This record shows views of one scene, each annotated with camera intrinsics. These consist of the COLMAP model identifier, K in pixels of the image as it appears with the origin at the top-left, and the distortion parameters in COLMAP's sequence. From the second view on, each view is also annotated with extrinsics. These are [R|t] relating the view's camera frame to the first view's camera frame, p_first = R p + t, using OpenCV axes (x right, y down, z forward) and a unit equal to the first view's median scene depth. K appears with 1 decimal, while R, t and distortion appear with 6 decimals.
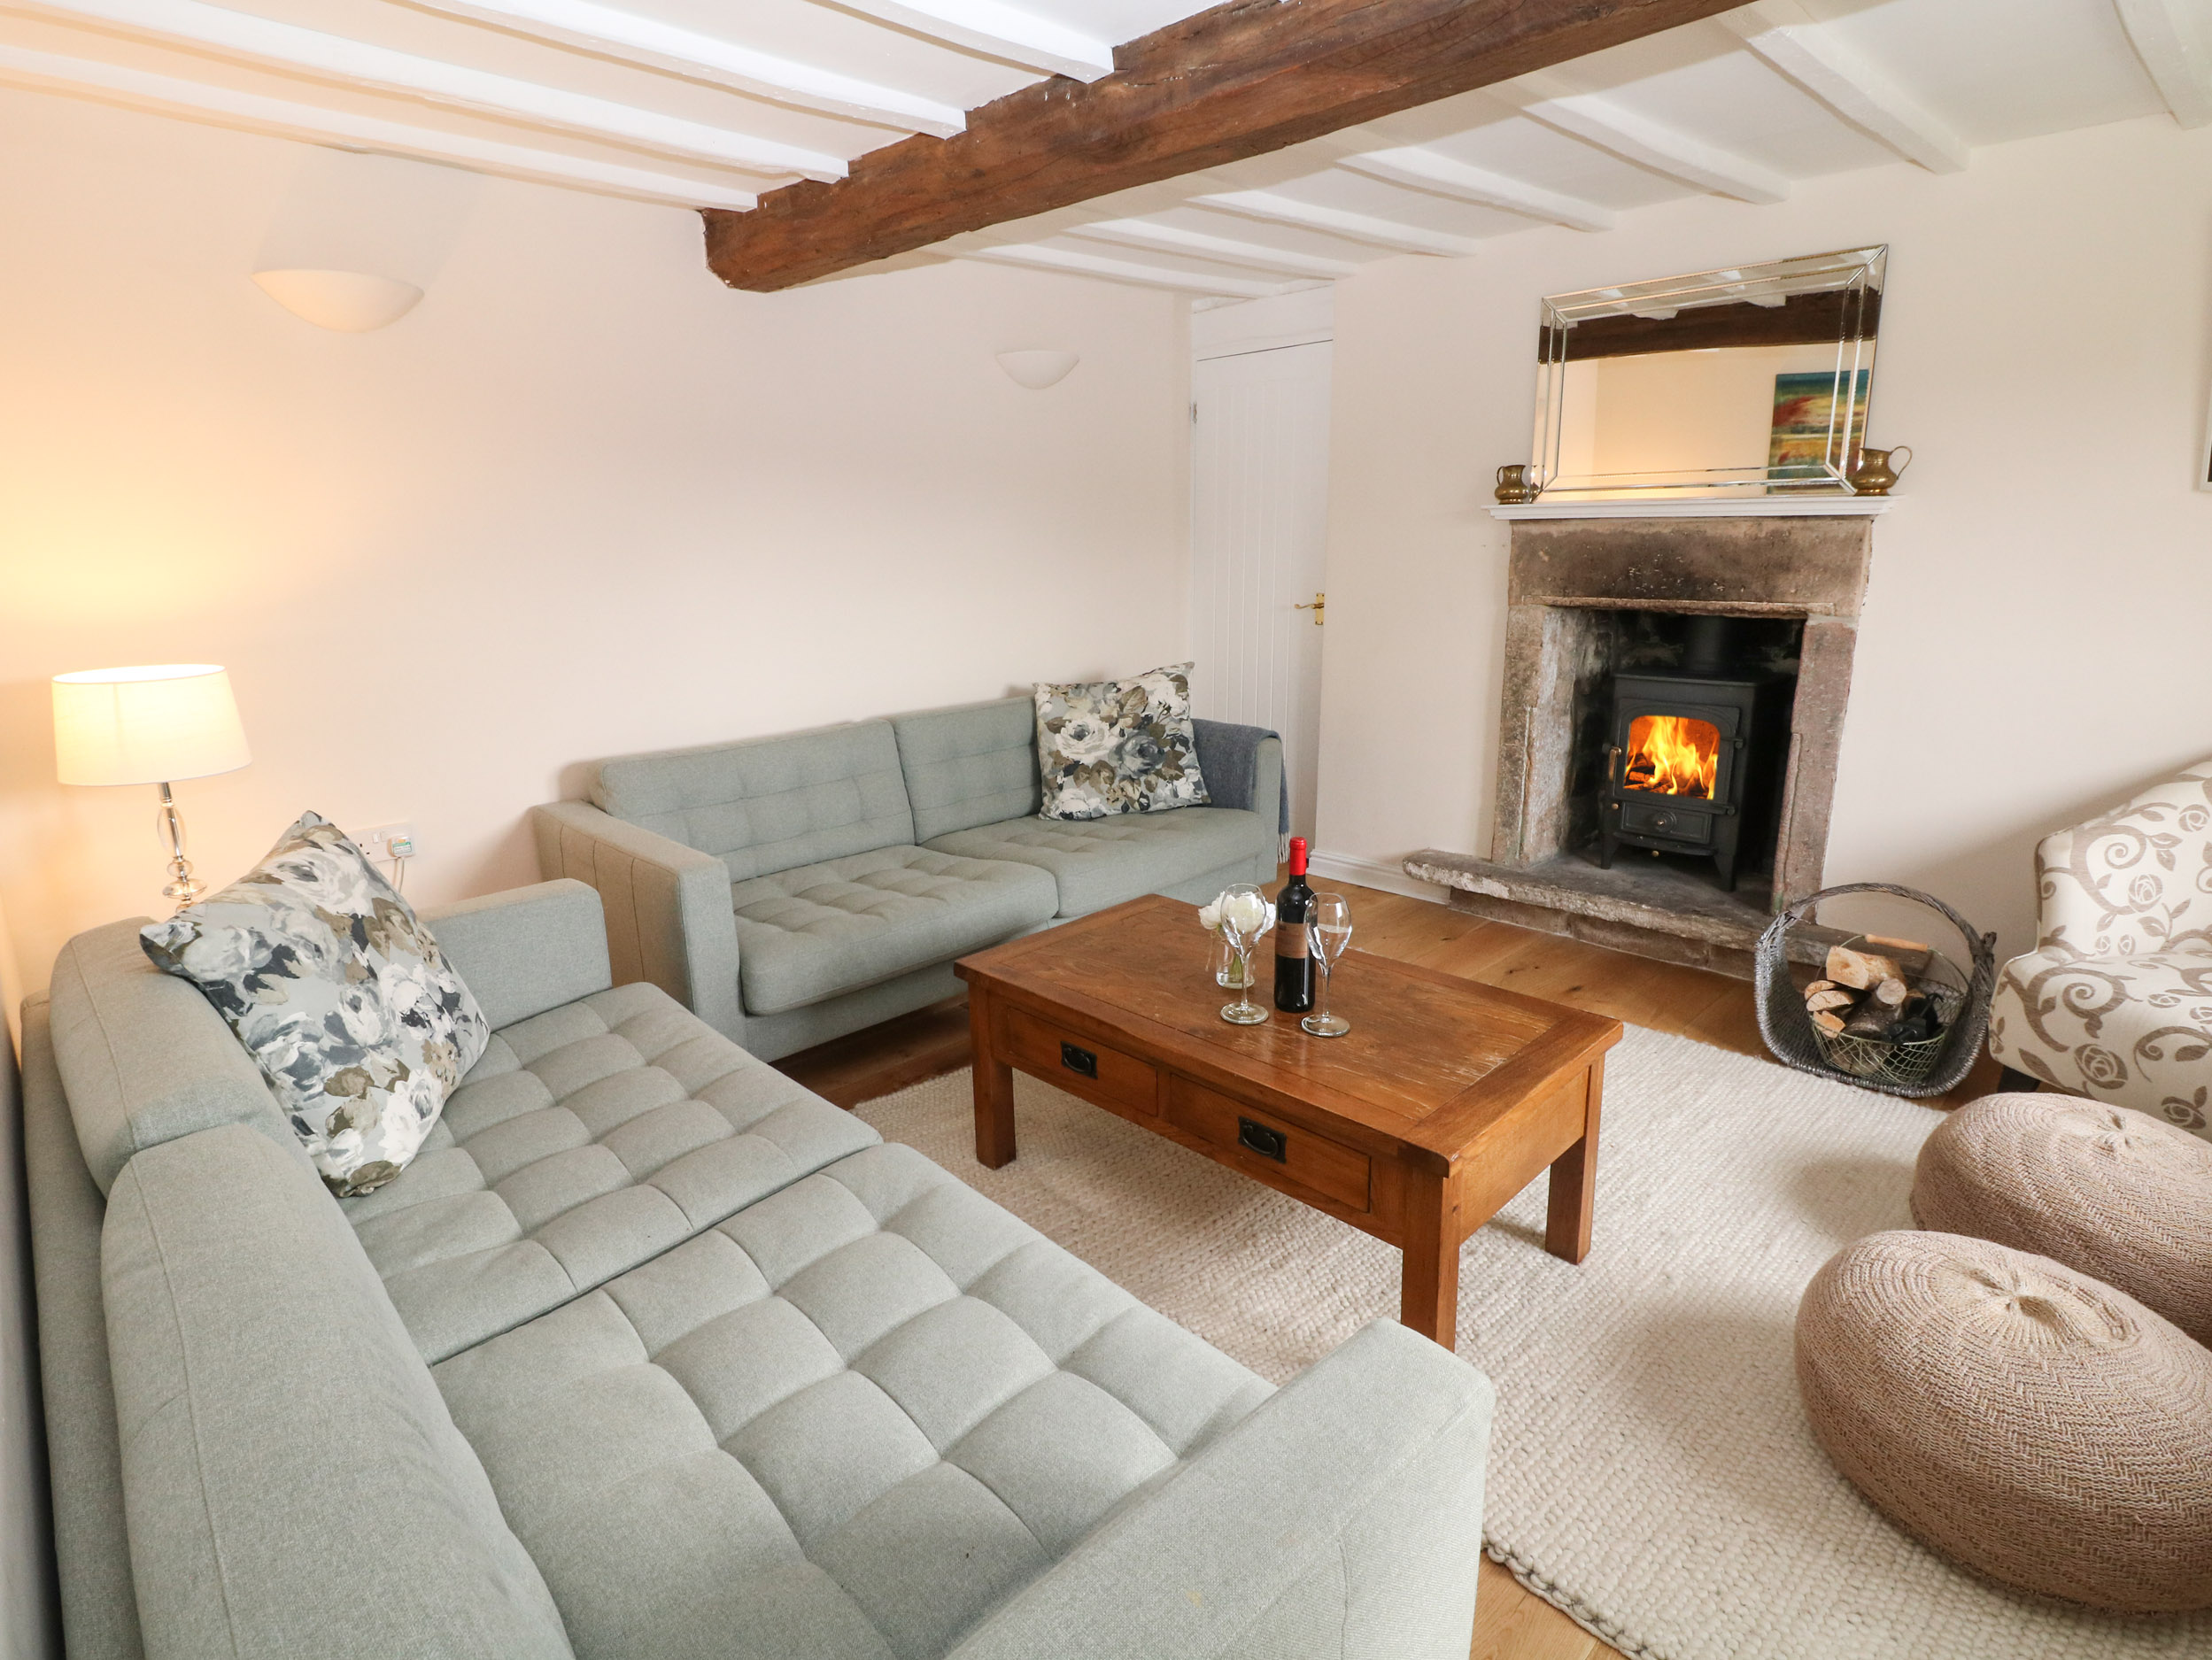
lens RADIAL K [[1155.2, 0, 1105.9], [0, 1155.2, 824.2], [0, 0, 1]] dist [-0.001283, -0.012559]
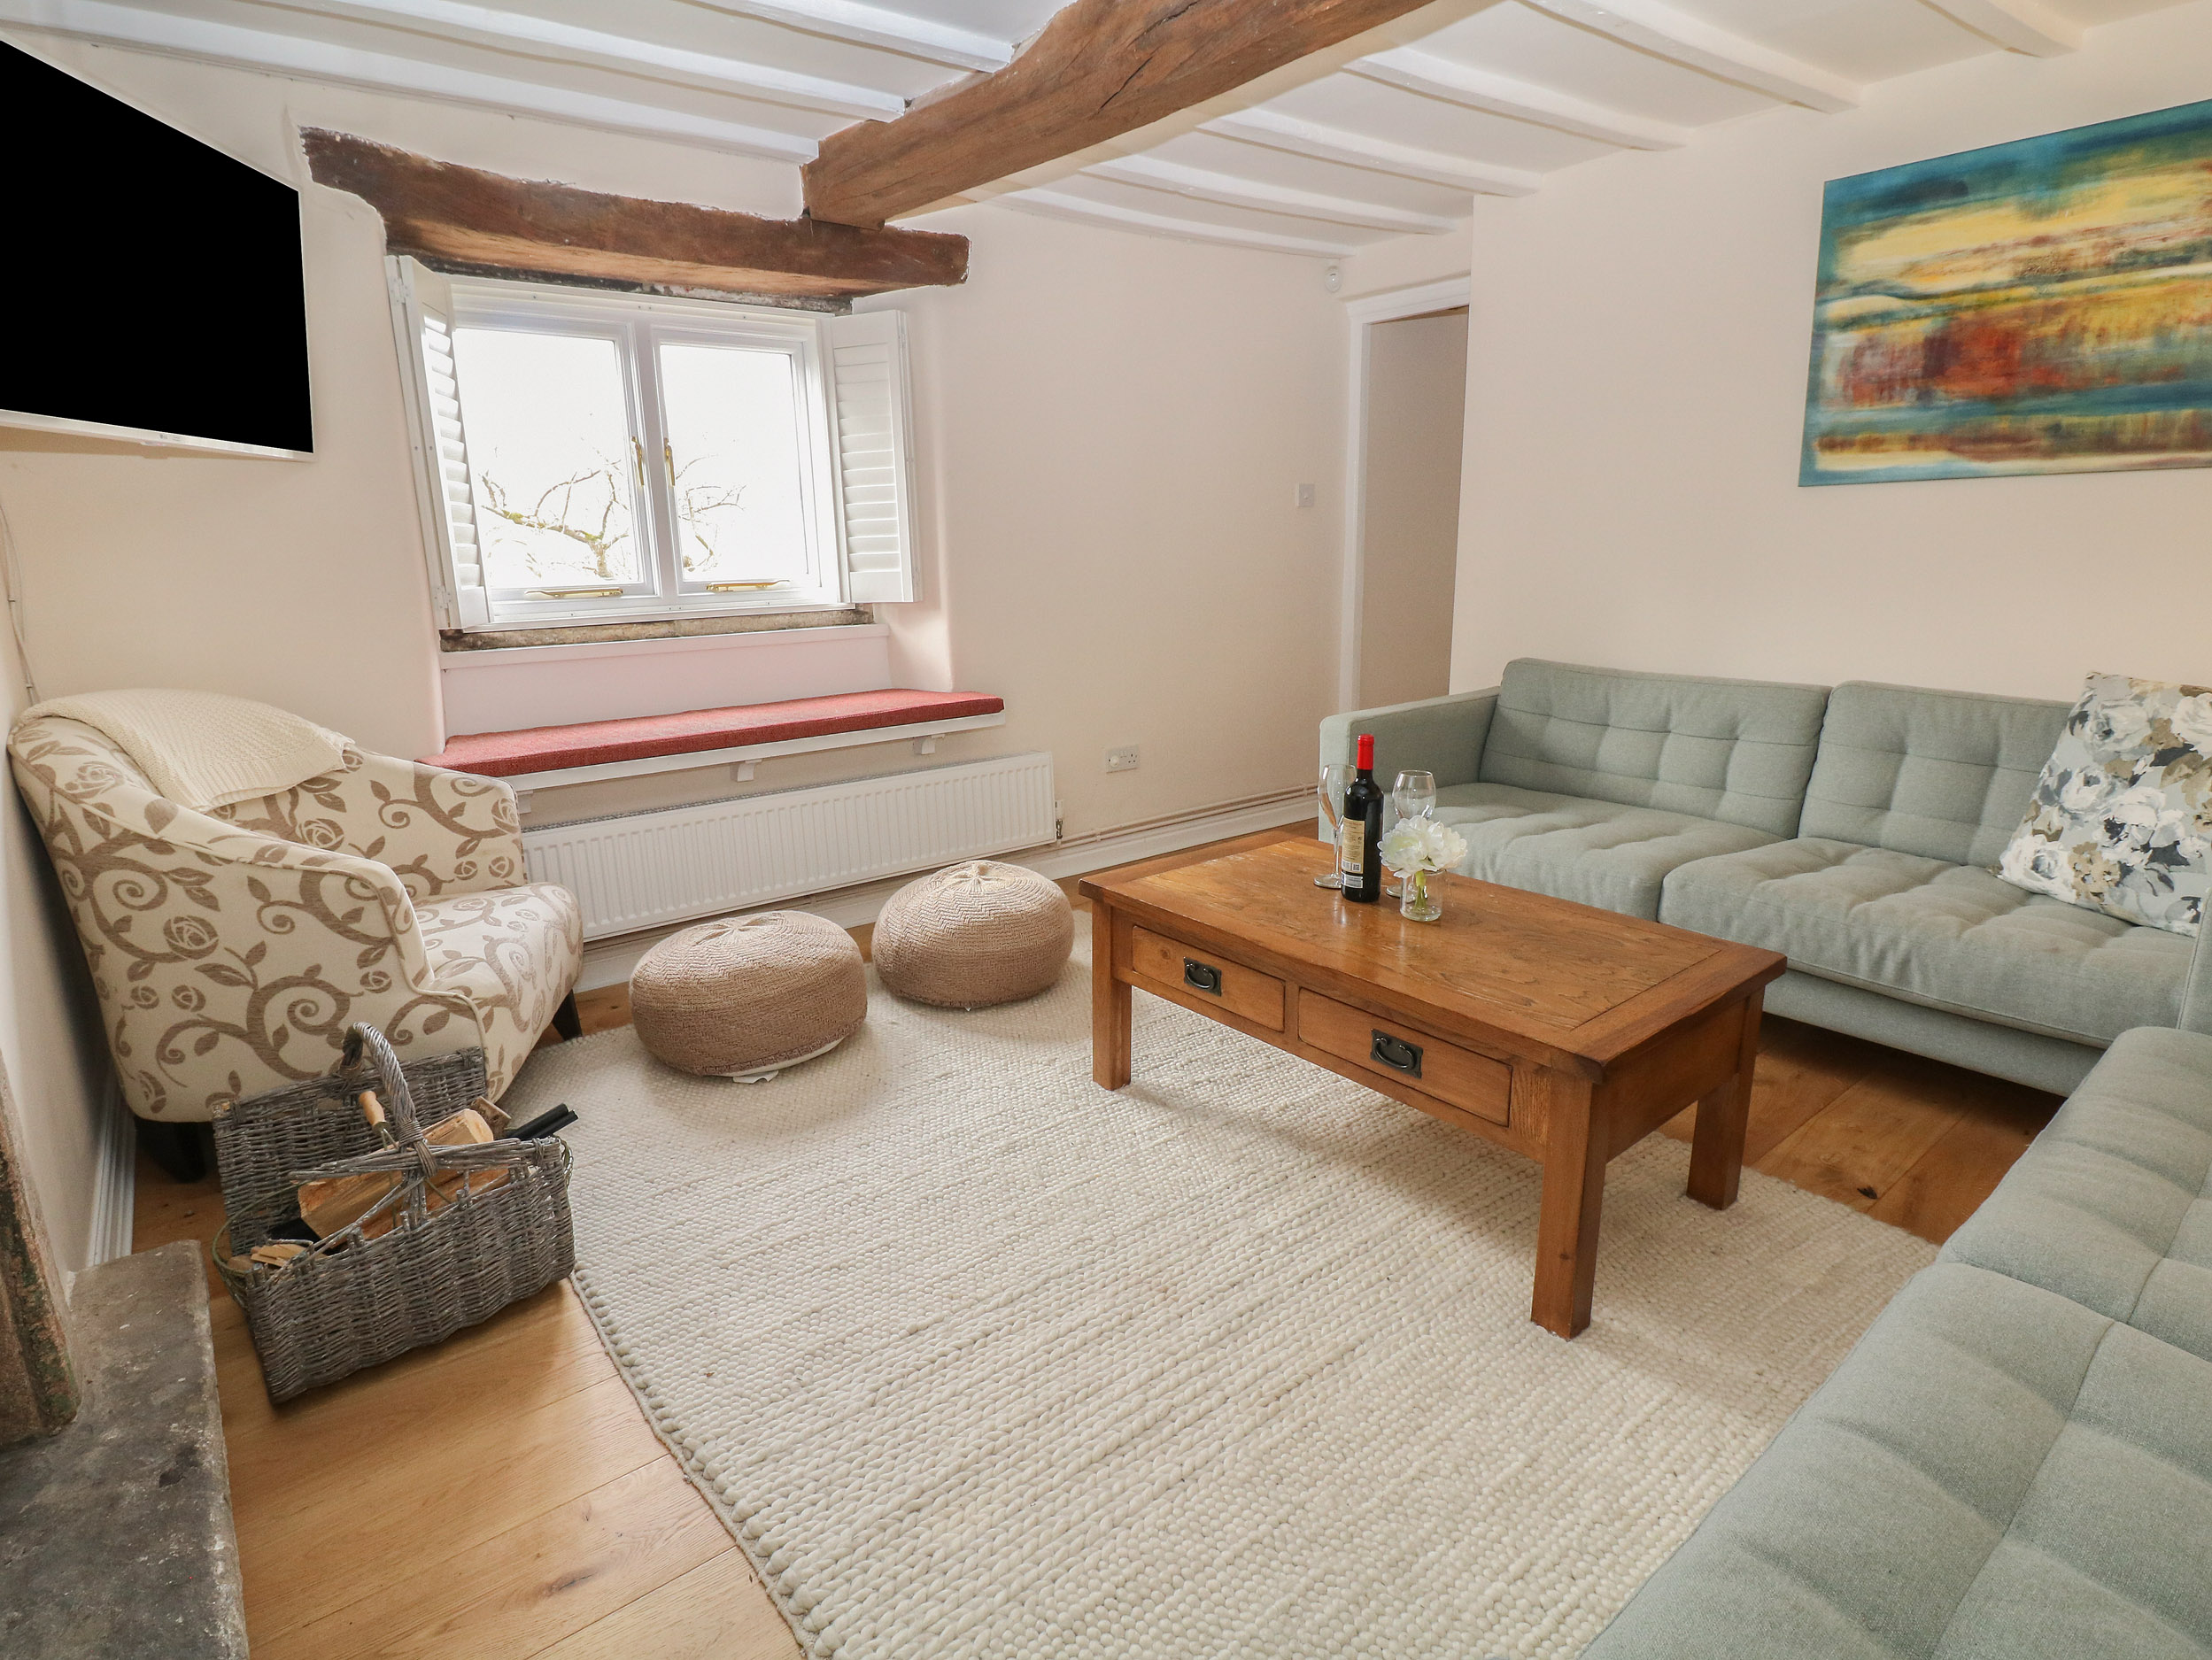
lens RADIAL K [[1155.2, 0, 1102.4], [0, 1155.2, 826.0], [0, 0, 1]] dist [-0.001283, -0.012559]
pose [[-0.994474, 0.024947, 0.101978, 0.340344], [0.070536, 0.878228, 0.473012, -0.493006], [-0.077760, 0.477592, -0.875134, 2.222226]]
